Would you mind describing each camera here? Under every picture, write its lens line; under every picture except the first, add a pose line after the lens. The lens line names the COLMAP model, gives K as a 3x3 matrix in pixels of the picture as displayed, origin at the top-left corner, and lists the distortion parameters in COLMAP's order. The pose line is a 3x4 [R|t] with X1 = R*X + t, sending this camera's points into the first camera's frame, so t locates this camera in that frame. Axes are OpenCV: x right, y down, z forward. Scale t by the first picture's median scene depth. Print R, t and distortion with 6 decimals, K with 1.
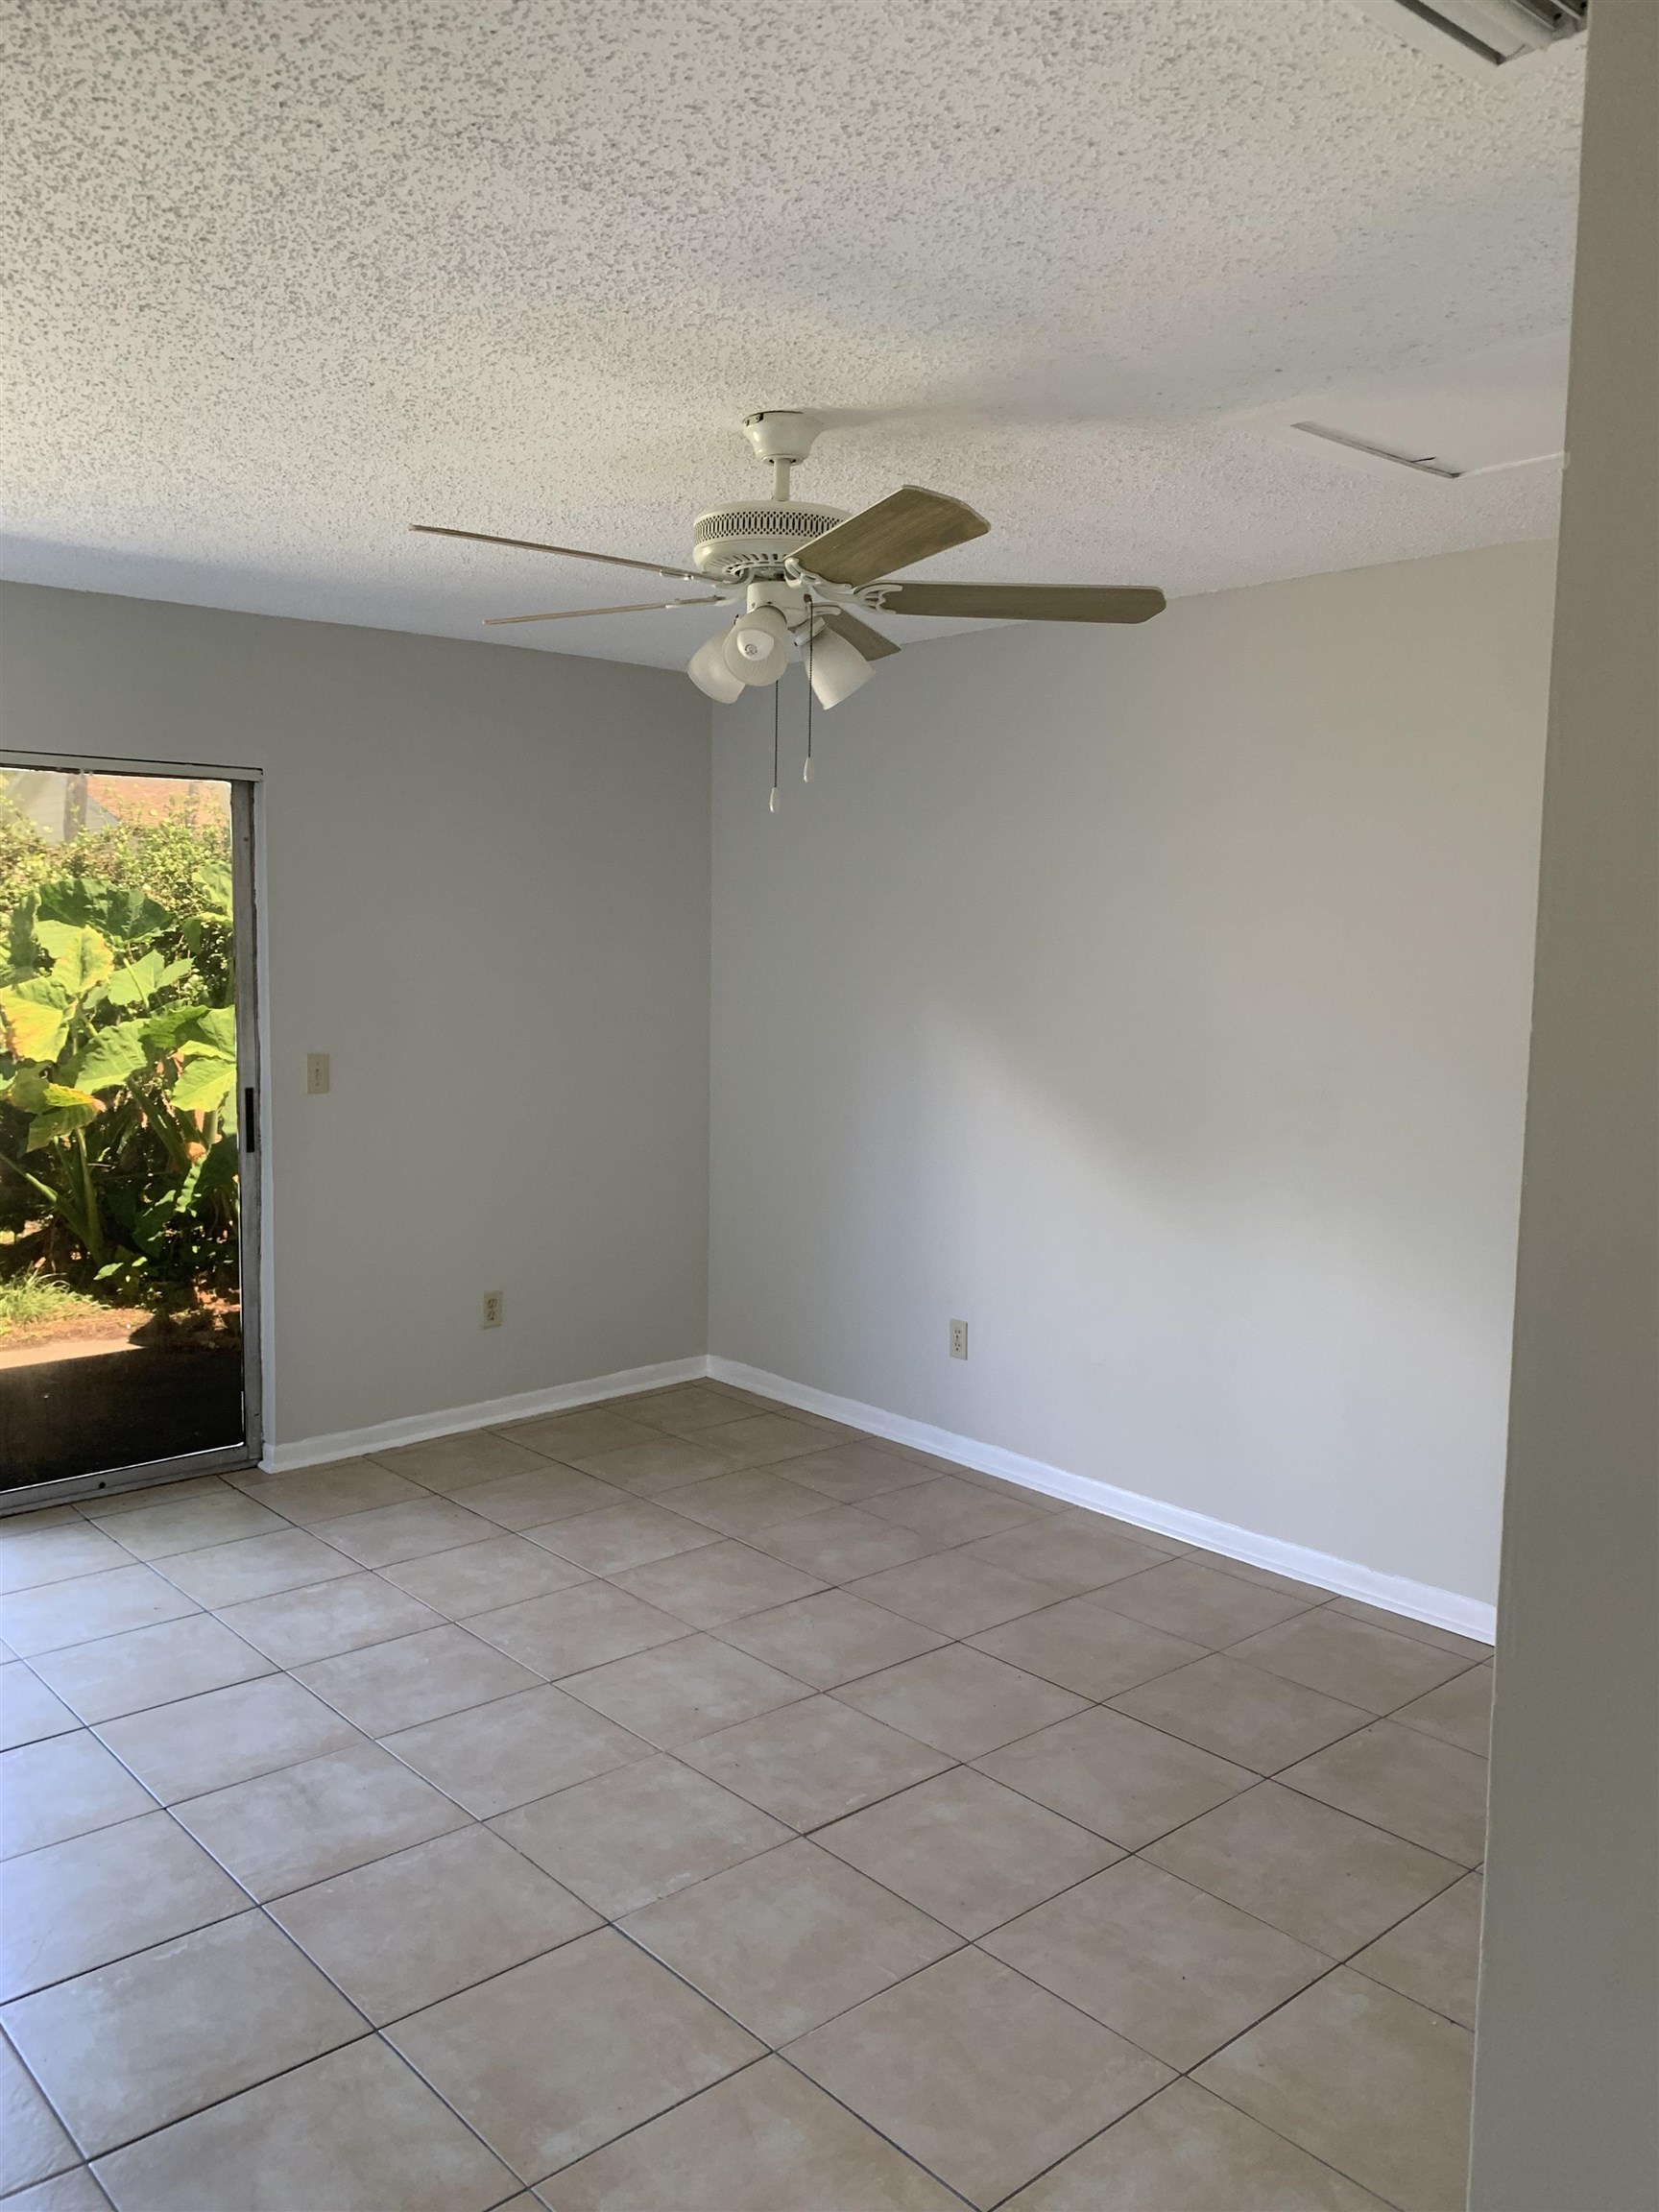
lens RADIAL K [[1696.4, 0, 817.2], [0, 1696.4, 1107.6], [0, 0, 1]] dist [0.027378, -0.014745]
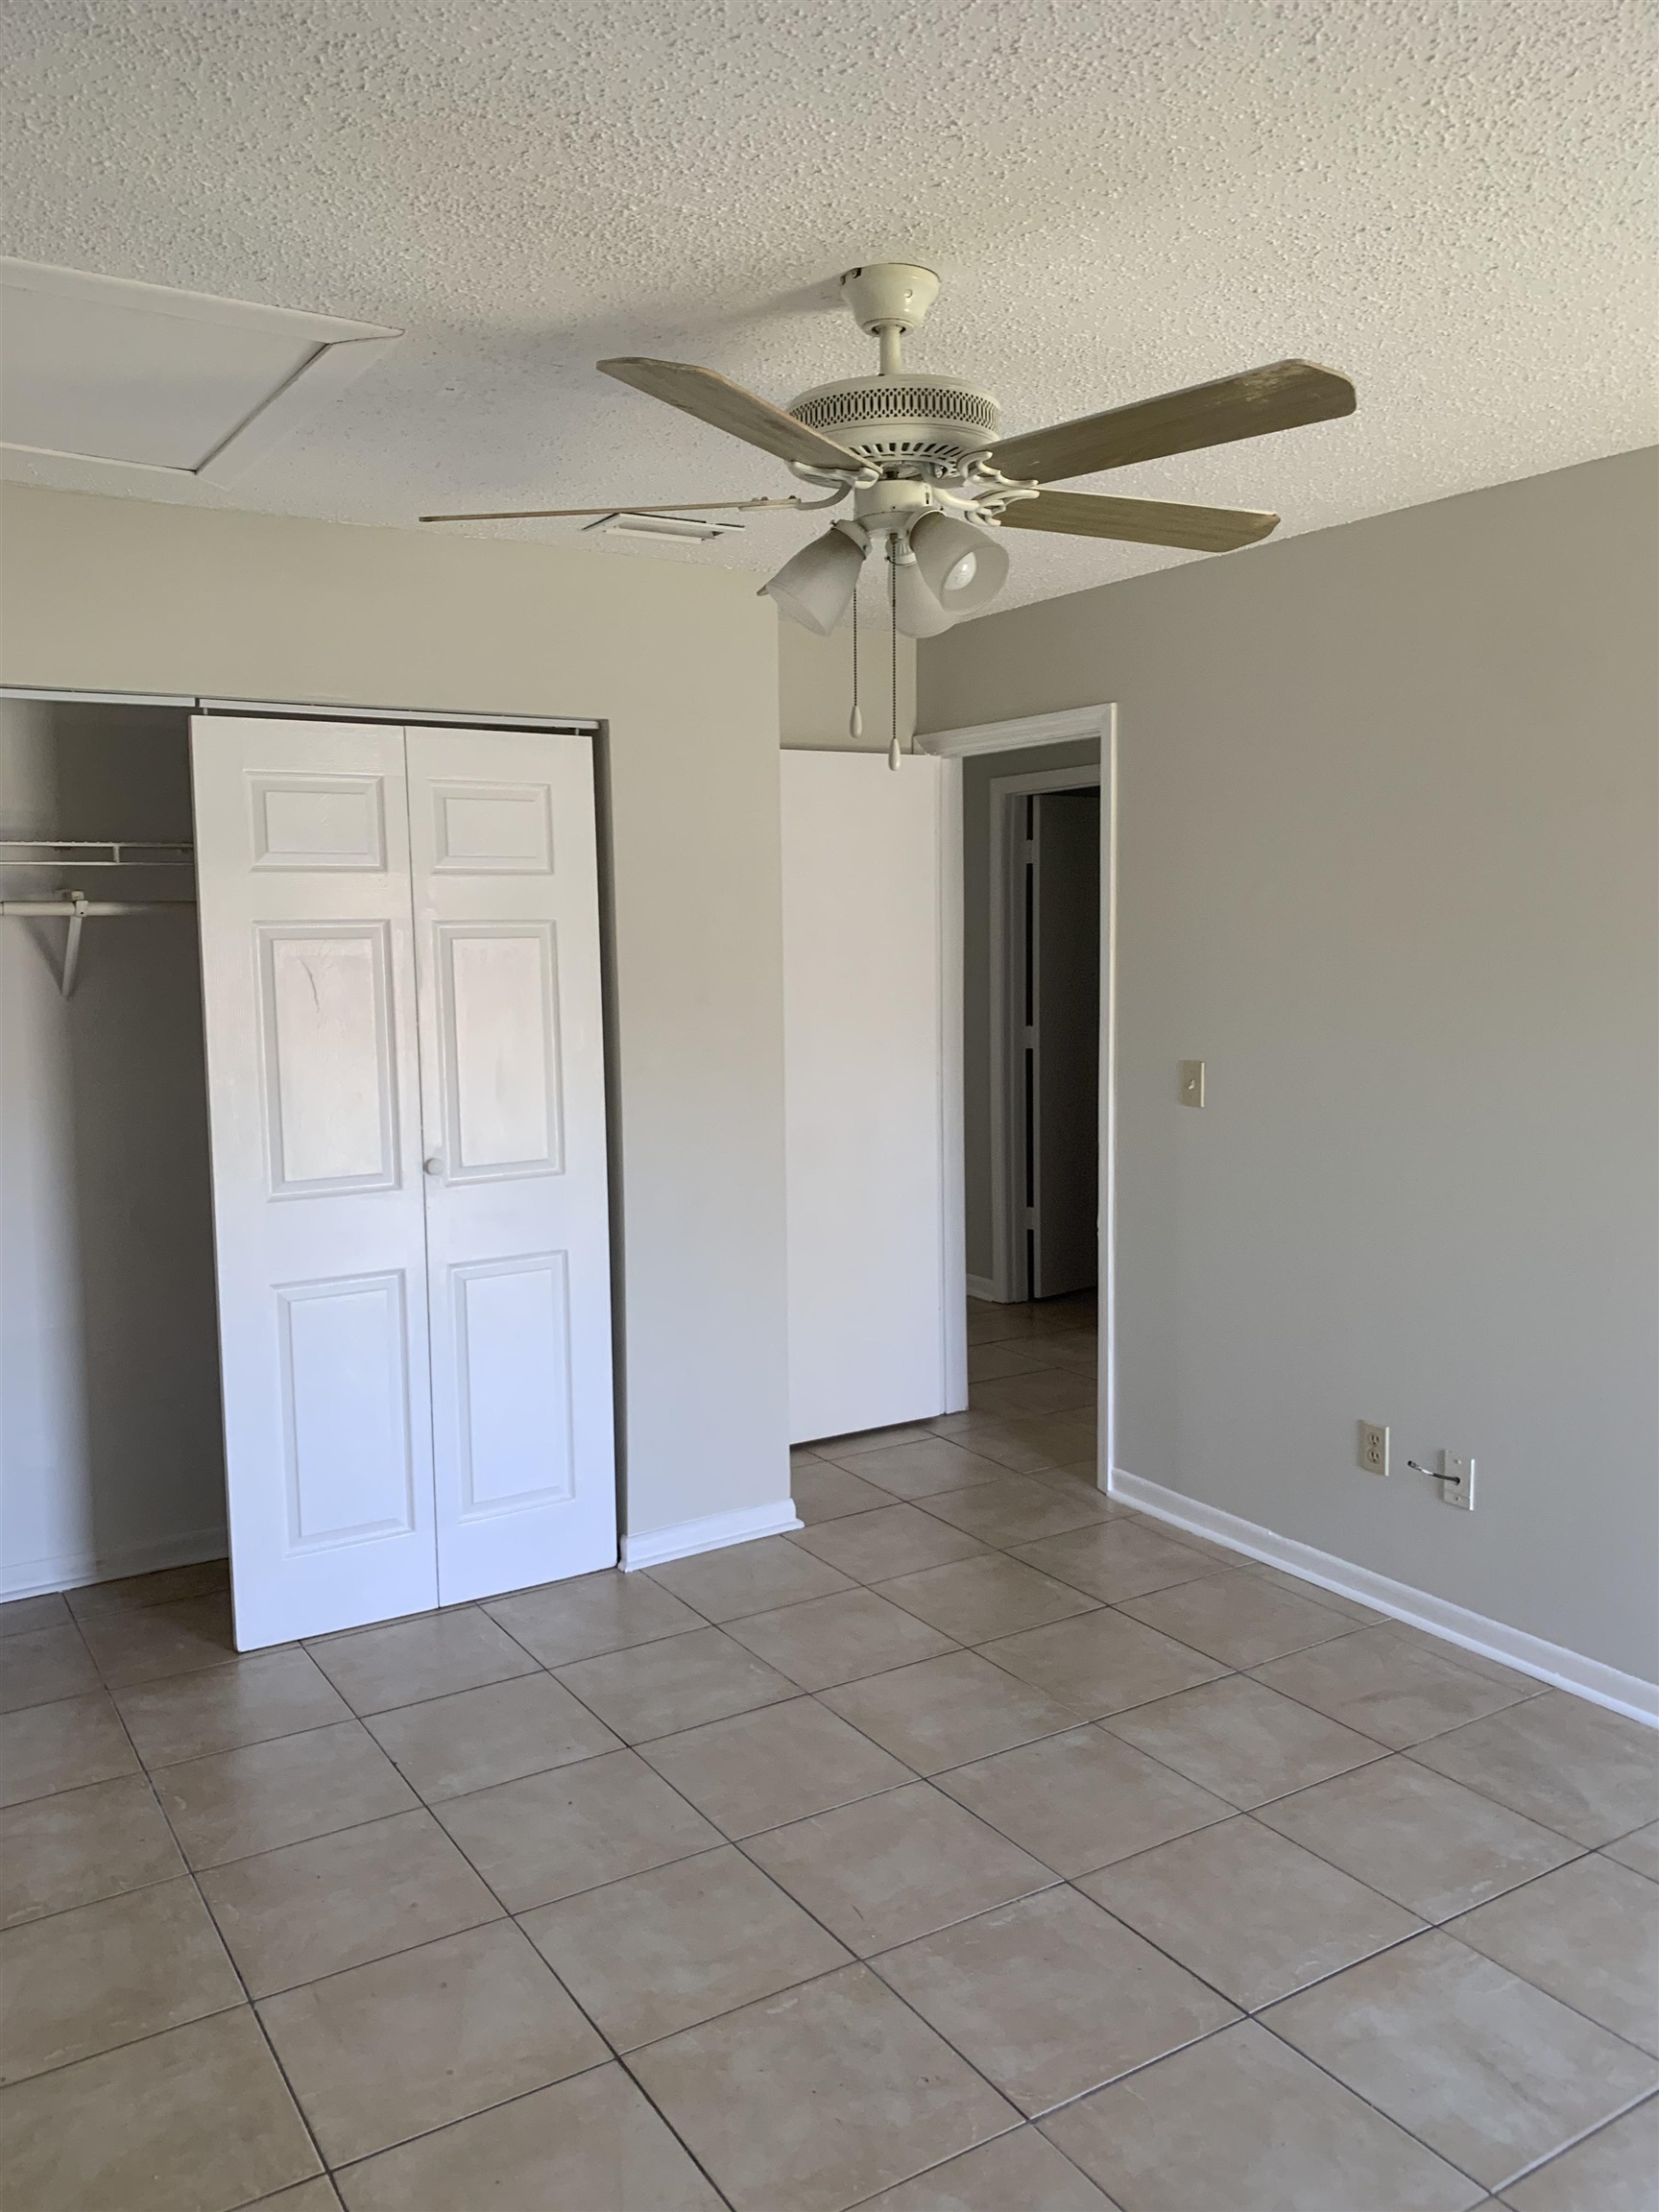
lens RADIAL K [[1696.4, 0, 817.2], [0, 1696.4, 1107.6], [0, 0, 1]] dist [0.027378, -0.014745]
pose [[-0.985806, -0.019954, 0.166699, -0.127163], [0.016629, 0.976425, 0.215216, -0.190726], [-0.167063, 0.214933, -0.962234, 1.806785]]
